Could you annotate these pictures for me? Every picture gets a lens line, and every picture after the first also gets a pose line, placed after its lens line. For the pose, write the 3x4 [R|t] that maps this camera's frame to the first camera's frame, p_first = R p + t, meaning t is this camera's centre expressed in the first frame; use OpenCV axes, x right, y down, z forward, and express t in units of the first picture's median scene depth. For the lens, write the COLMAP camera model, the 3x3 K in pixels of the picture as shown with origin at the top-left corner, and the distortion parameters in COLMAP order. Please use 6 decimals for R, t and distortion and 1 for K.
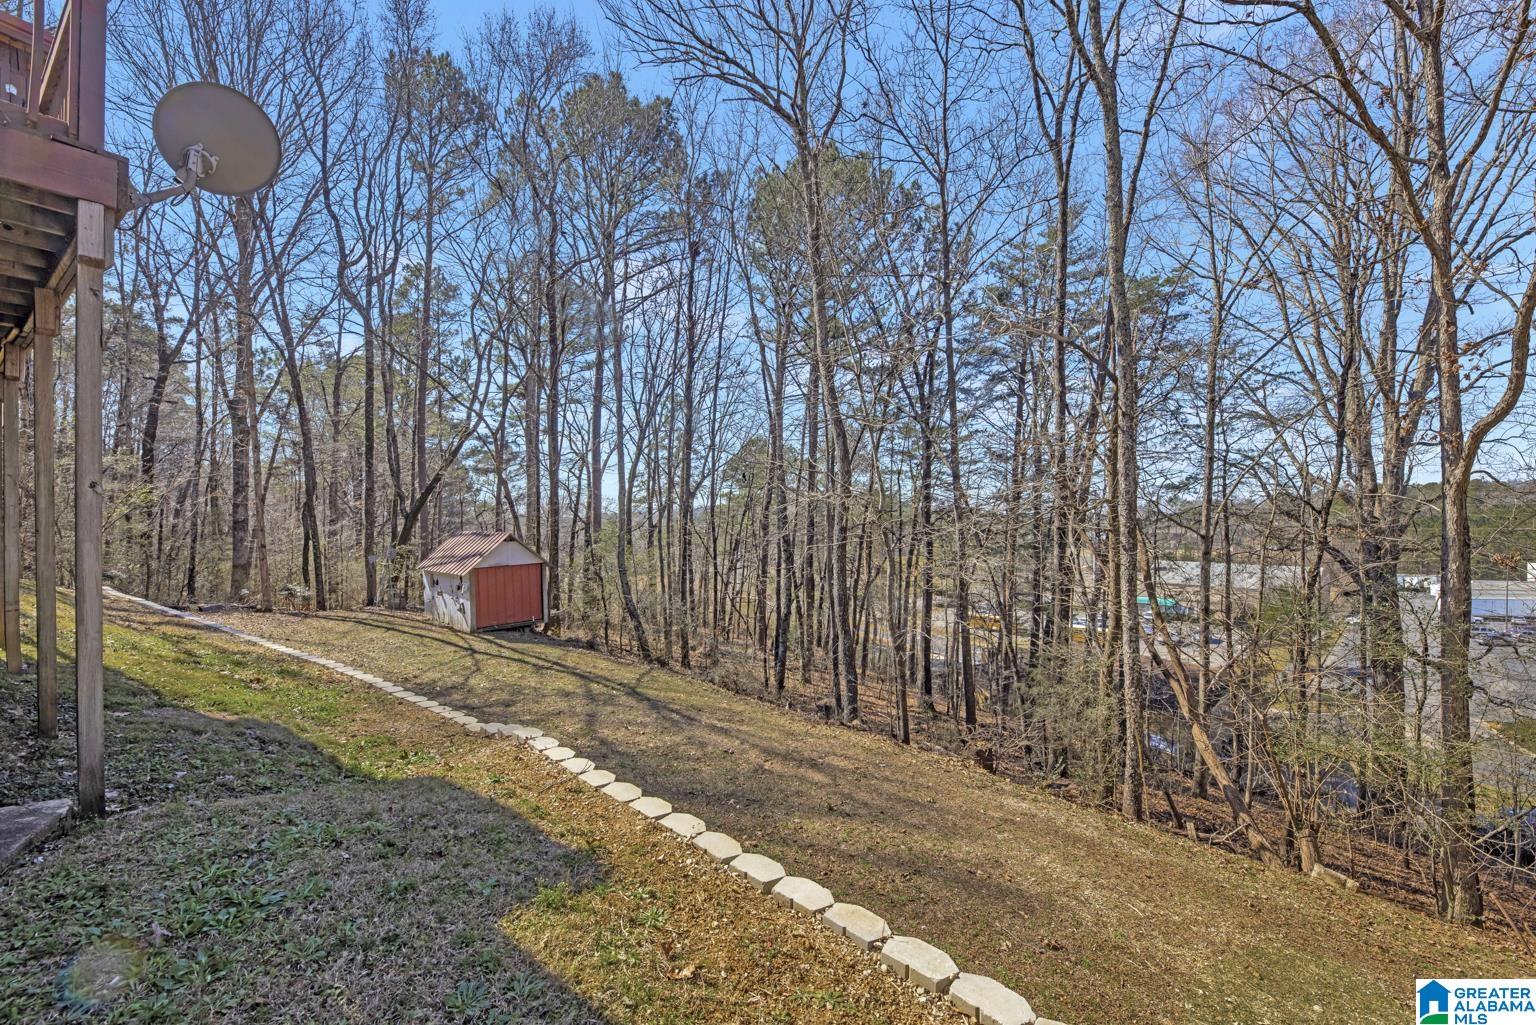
lens RADIAL K [[659.8, 0, 766.7], [0, 659.8, 515.2], [0, 0, 1]] dist [0.001196, -0.000620]
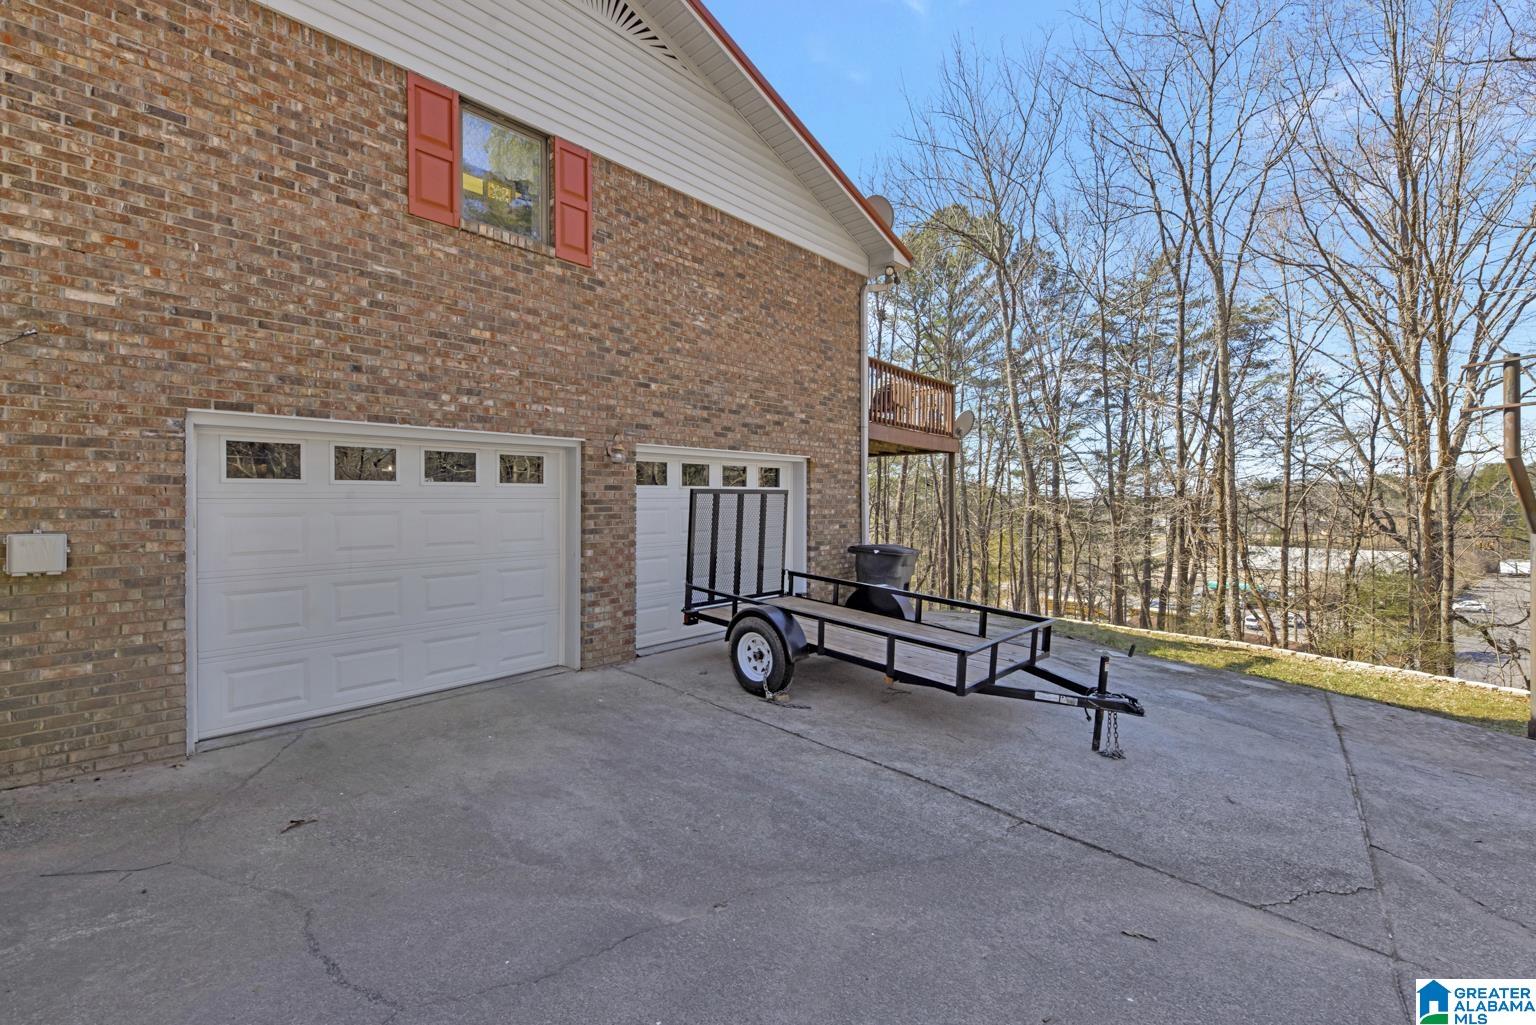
lens RADIAL K [[659.8, 0, 769.0], [0, 659.8, 510.2], [0, 0, 1]] dist [0.001196, -0.000620]
pose [[0.996054, -0.010887, -0.088082, -0.301600], [0.011782, 0.999884, 0.009644, -0.033775], [0.087967, -0.010644, 0.996067, -0.491810]]
